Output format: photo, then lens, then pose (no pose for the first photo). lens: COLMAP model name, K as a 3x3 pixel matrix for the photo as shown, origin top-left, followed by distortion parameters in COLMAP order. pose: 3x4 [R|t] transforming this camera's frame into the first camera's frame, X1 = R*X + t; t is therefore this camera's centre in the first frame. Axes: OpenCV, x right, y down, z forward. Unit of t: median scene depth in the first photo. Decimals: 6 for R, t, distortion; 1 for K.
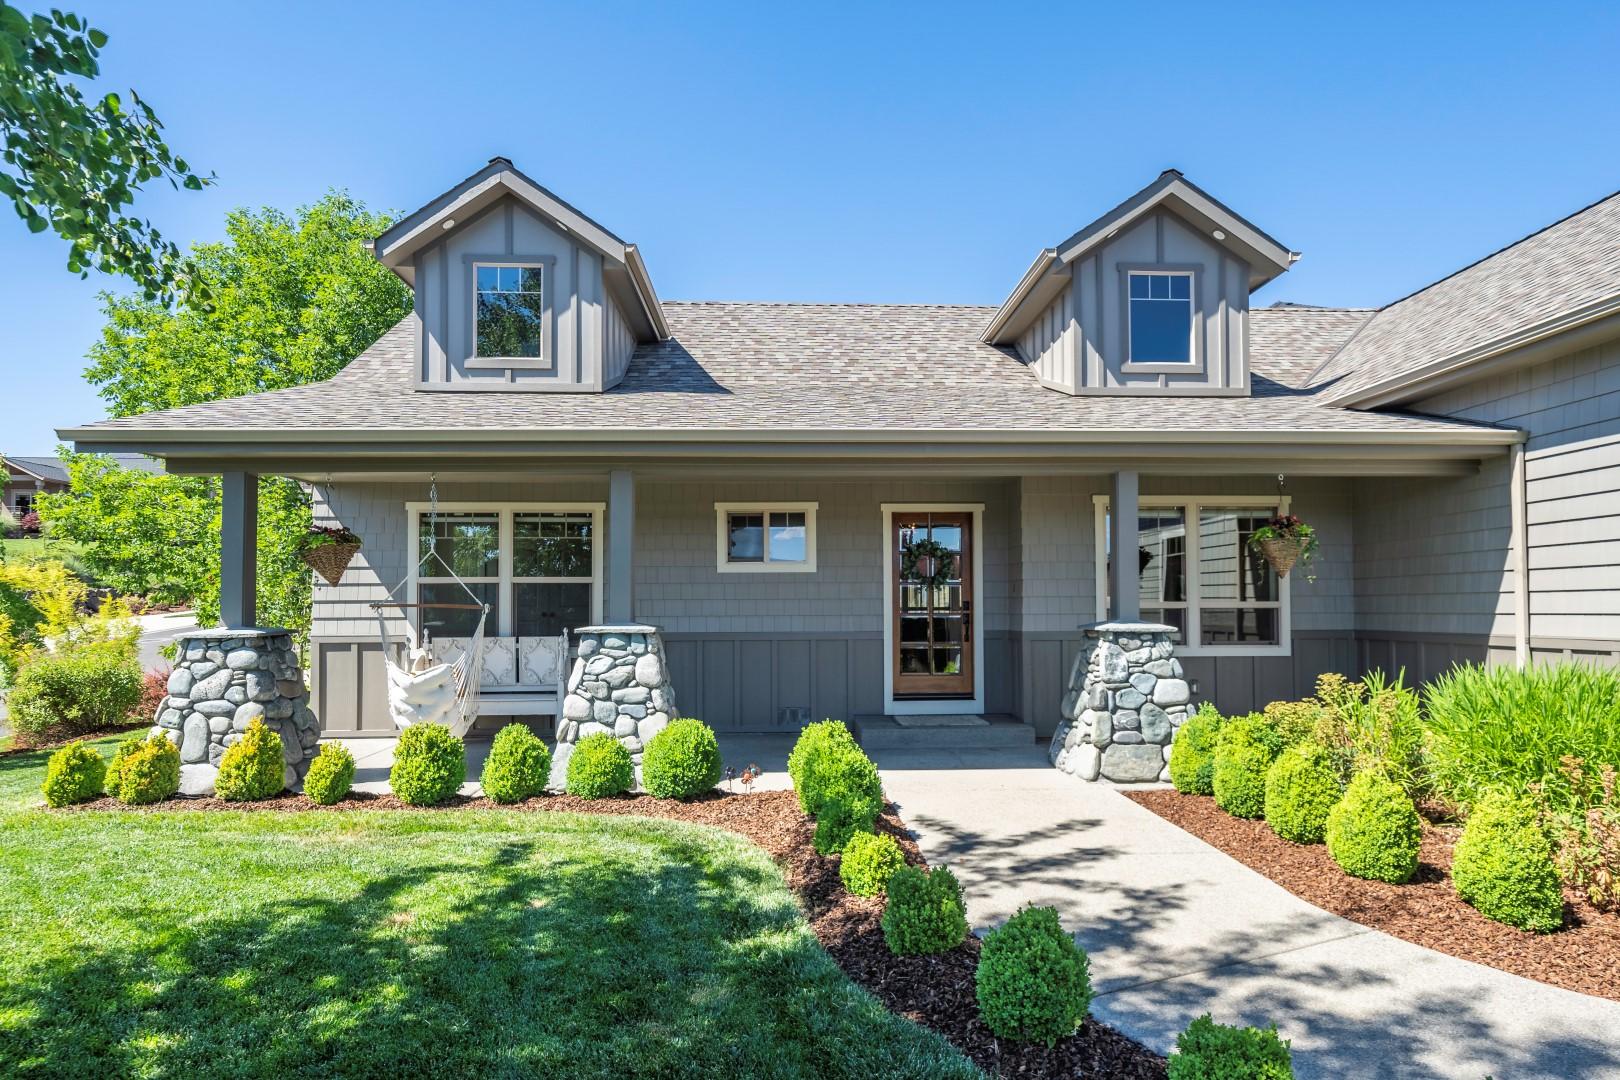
lens RADIAL K [[889.2, 0, 819.5], [0, 889.2, 595.1], [0, 0, 1]] dist [0.000605, 0.000937]
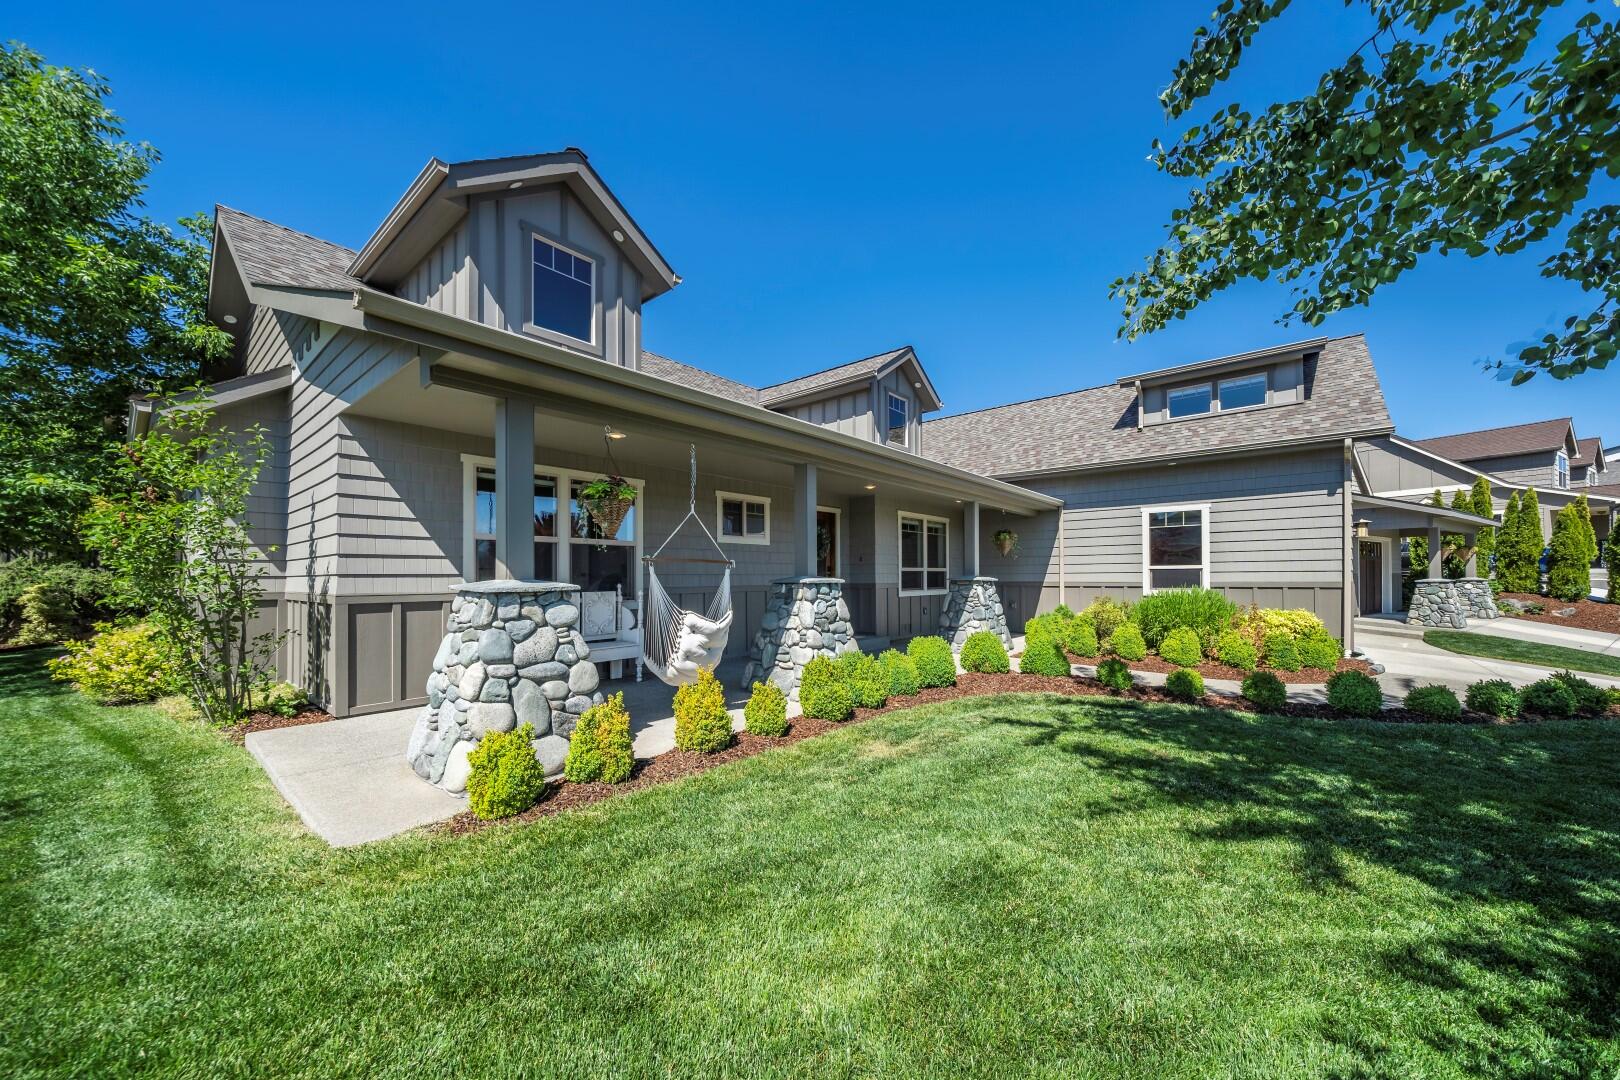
lens RADIAL K [[559.5, 0, 820.6], [0, 559.5, 577.1], [0, 0, 1]] dist [-0.001930, -0.000430]
pose [[0.676122, 0.000901, 0.736789, -0.873989], [-0.009848, 0.999921, 0.007814, 0.026709], [-0.736724, -0.012539, 0.676077, 0.419846]]
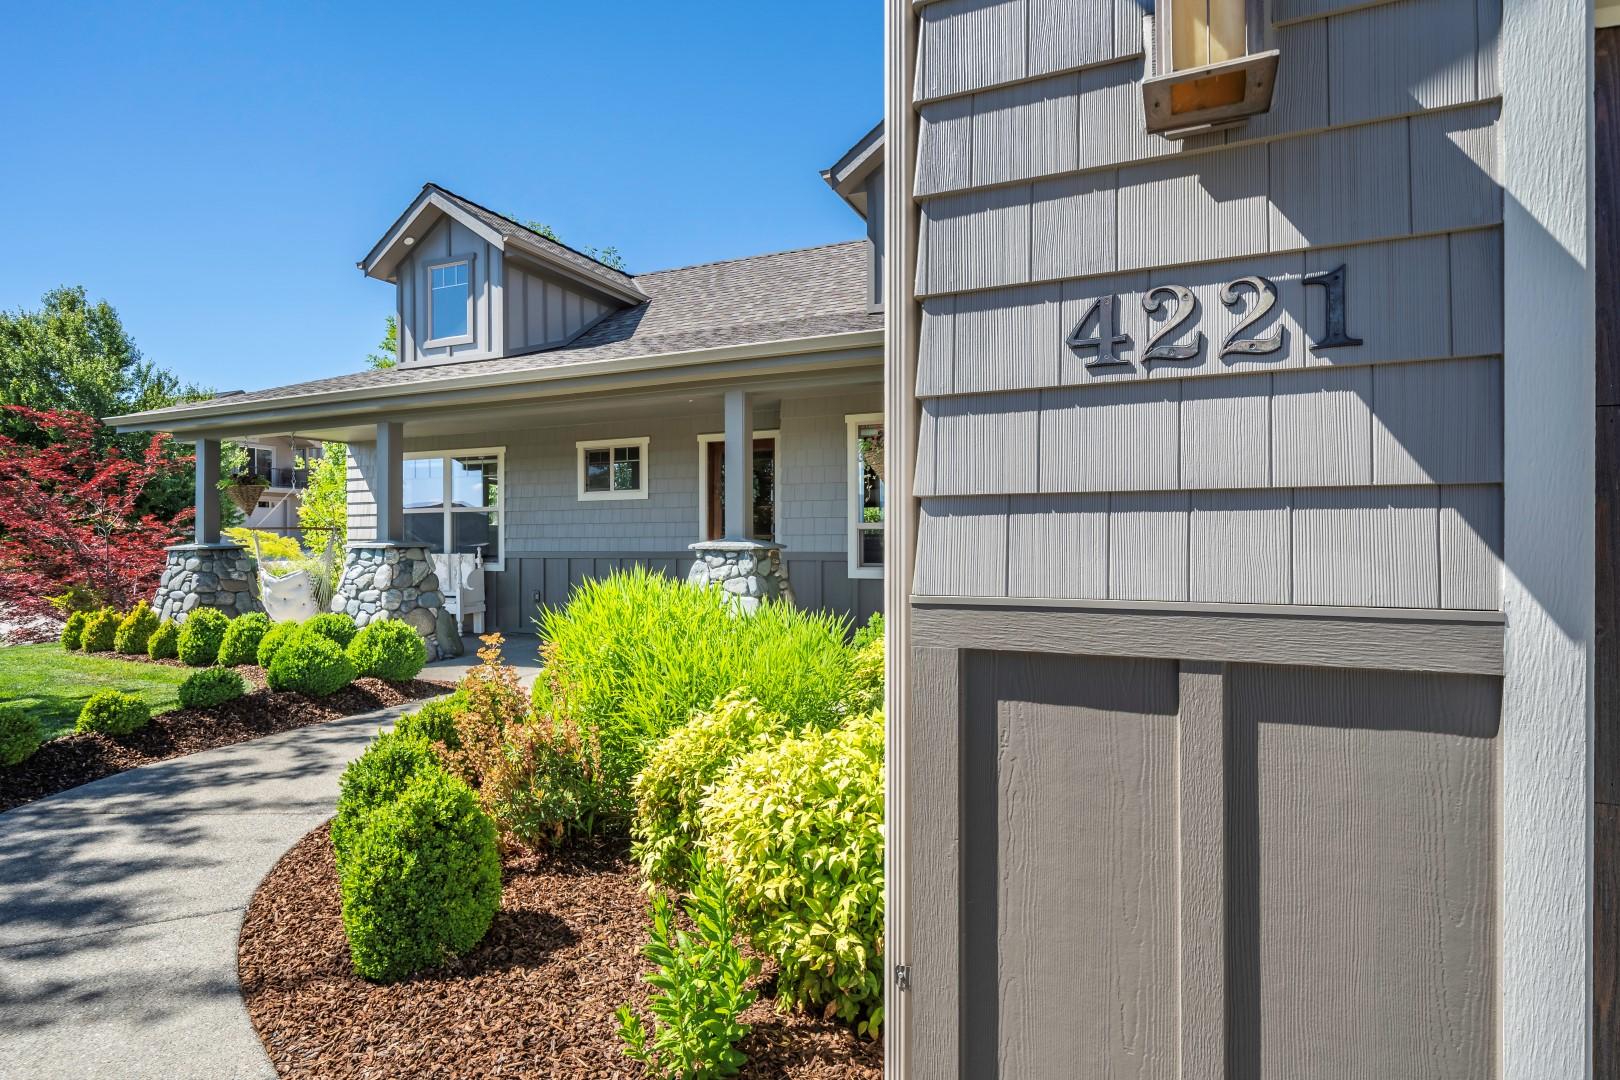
lens RADIAL K [[825.2, 0, 808.8], [0, 825.2, 543.0], [0, 0, 1]] dist [0.000501, -0.001499]
pose [[0.899299, 0.001987, -0.437330, 0.879829], [0.006299, 0.999827, 0.017495, 0.018356], [0.437290, -0.018488, 0.899131, 0.199894]]
